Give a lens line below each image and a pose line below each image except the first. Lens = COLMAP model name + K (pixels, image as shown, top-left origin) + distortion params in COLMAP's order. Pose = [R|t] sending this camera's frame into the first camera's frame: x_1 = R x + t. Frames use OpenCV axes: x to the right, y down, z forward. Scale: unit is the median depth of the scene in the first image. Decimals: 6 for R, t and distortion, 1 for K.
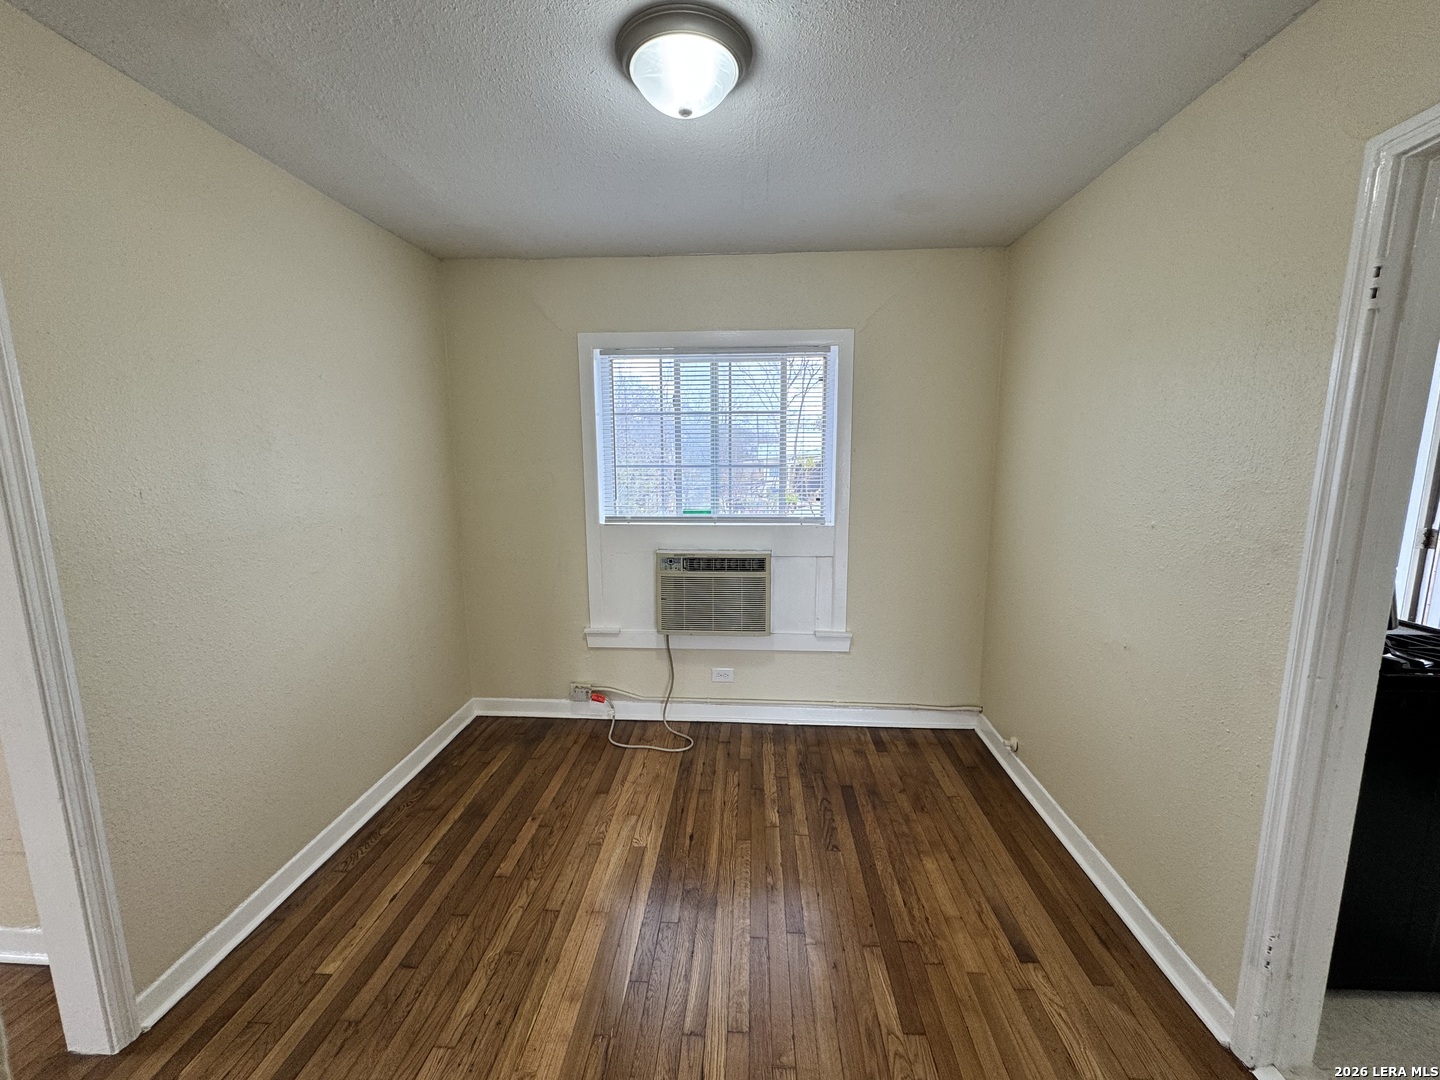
lens RADIAL K [[570.6, 0, 721.1], [0, 570.6, 540.6], [0, 0, 1]] dist [-0.002329, 0.000668]
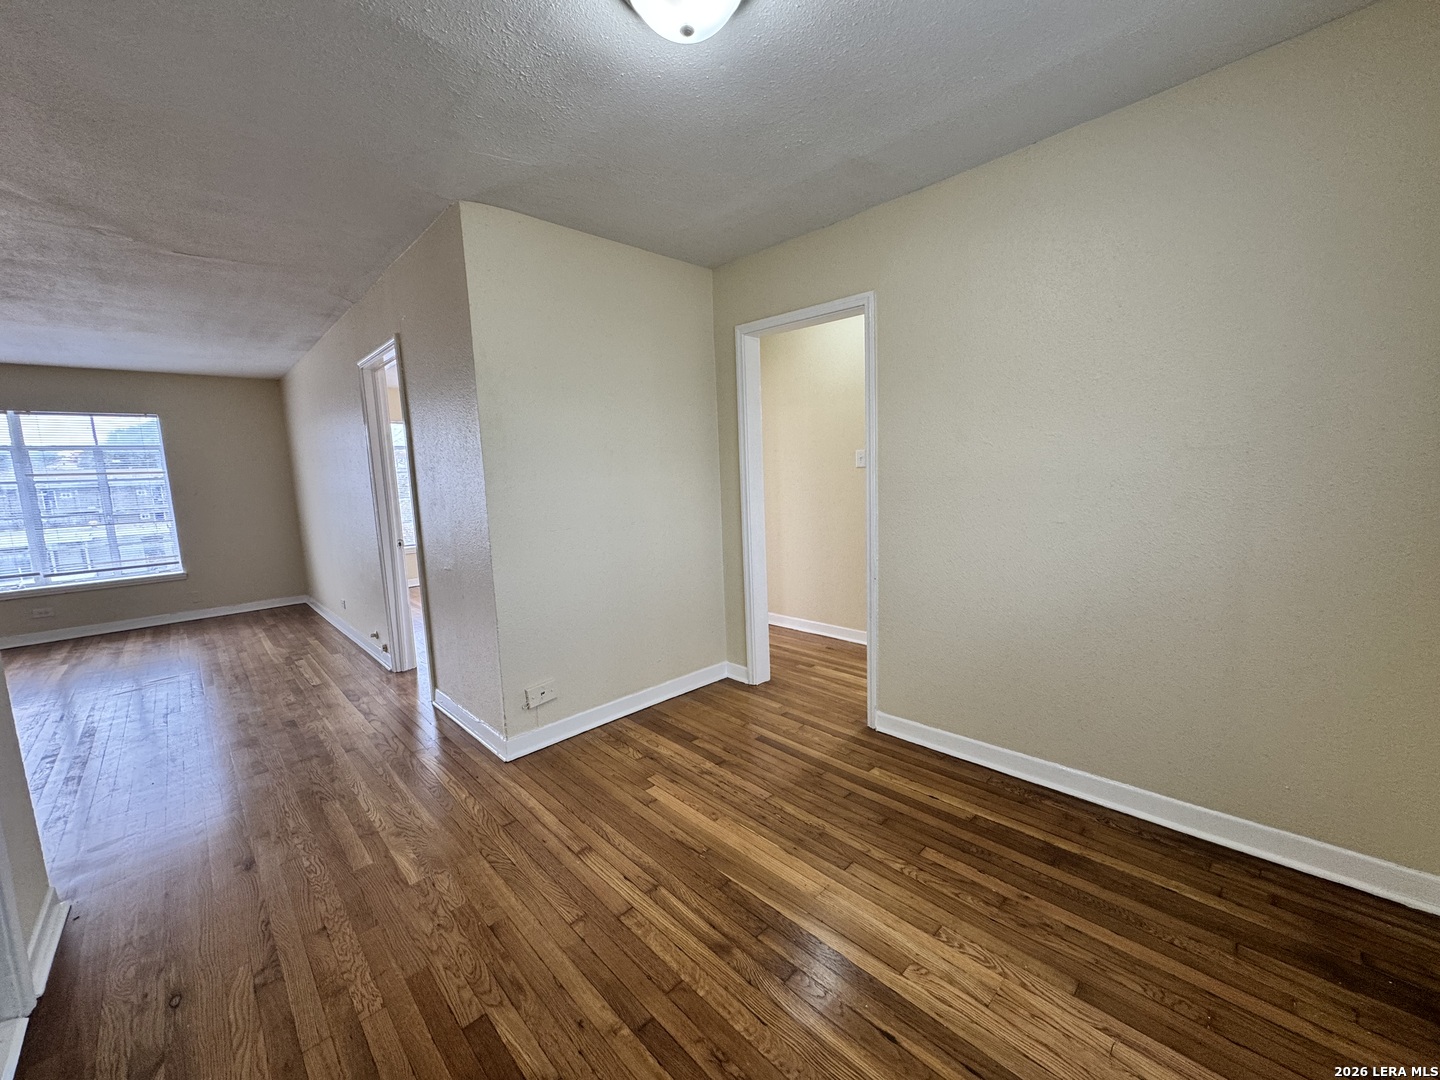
lens RADIAL K [[570.6, 0, 721.0], [0, 570.6, 536.1], [0, 0, 1]] dist [-0.002329, 0.000668]
pose [[-0.676388, 0.112845, -0.727850, 0.352611], [-0.069791, 0.973929, 0.215853, -0.077071], [0.733232, 0.196798, -0.650878, 0.938964]]
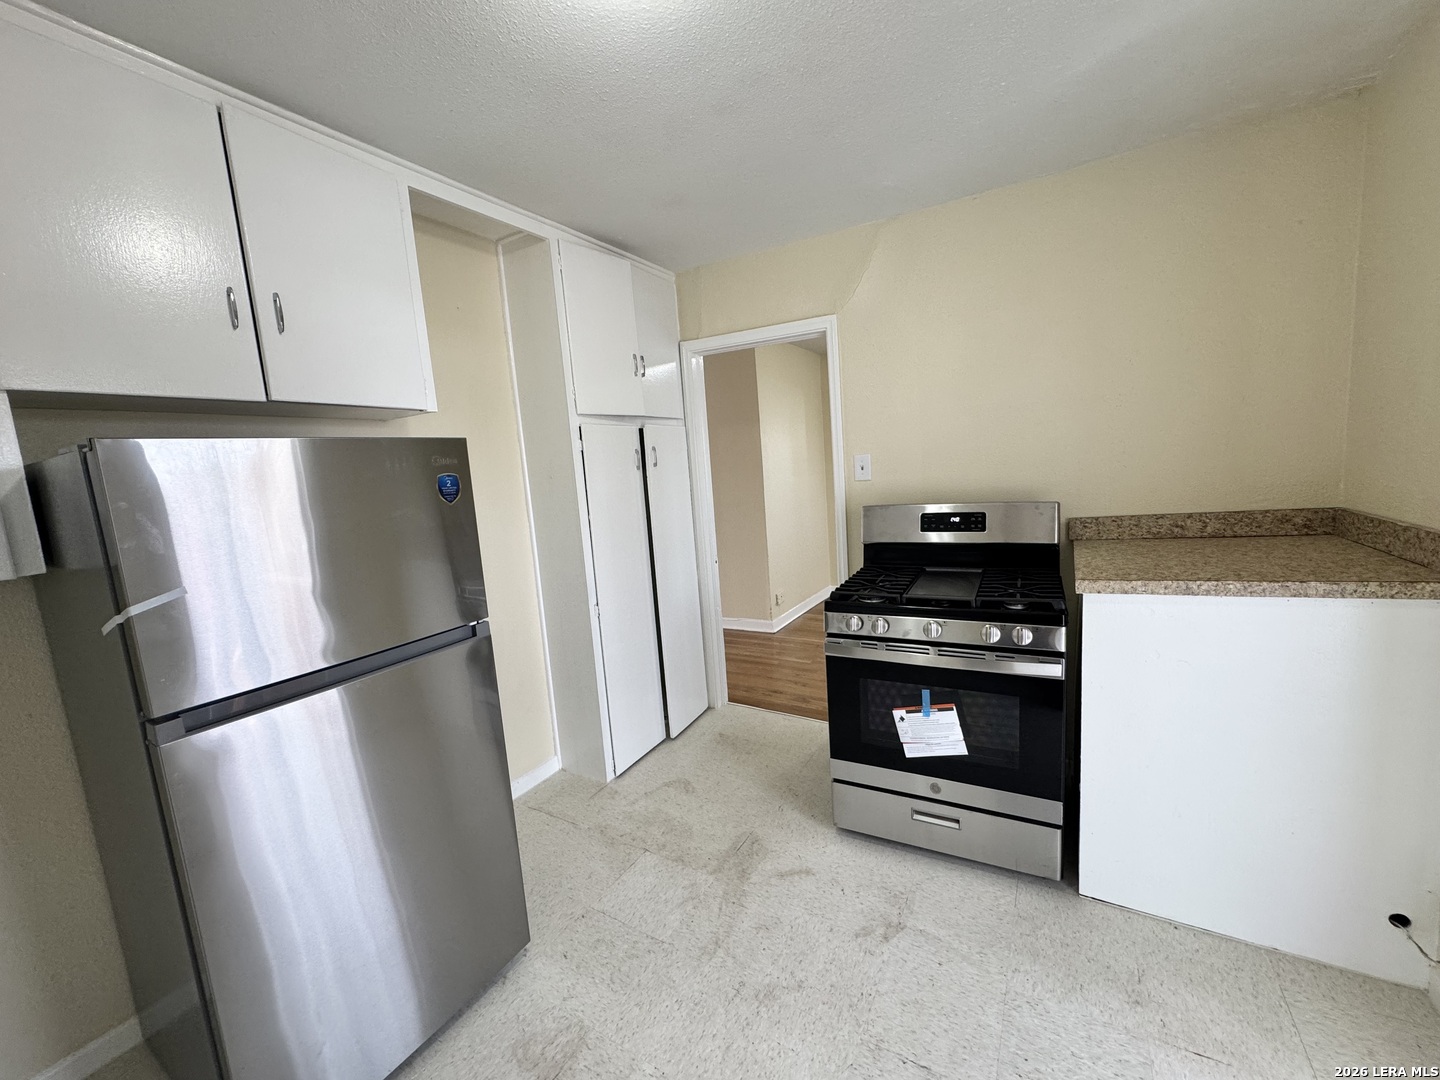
lens RADIAL K [[570.6, 0, 720.8], [0, 570.6, 544.1], [0, 0, 1]] dist [-0.002329, 0.000668]
pose [[-0.458563, 0.156386, -0.874793, 1.494319], [-0.068813, 0.975189, 0.210405, -0.095456], [0.885994, 0.156681, -0.436425, 0.697725]]
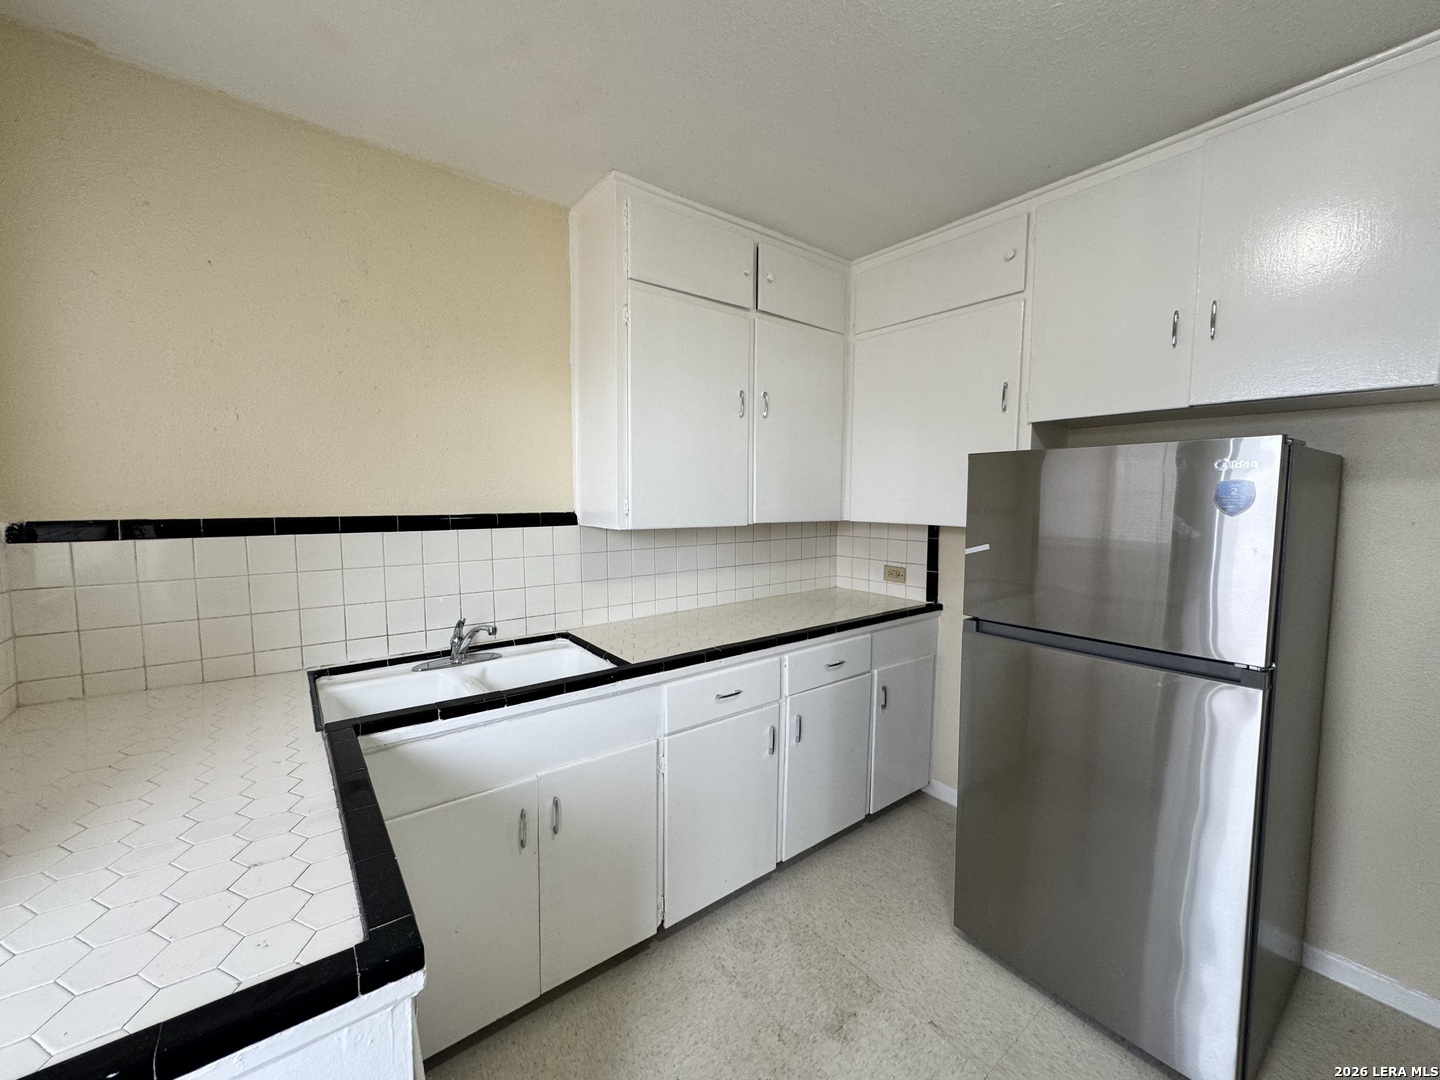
lens RADIAL K [[570.6, 0, 718.7], [0, 570.6, 544.0], [0, 0, 1]] dist [-0.002329, 0.000668]
pose [[-0.657730, -0.061753, 0.750718, 1.072477], [0.114542, 0.976844, 0.180708, -0.107377], [-0.744494, 0.204846, -0.635426, 0.822904]]
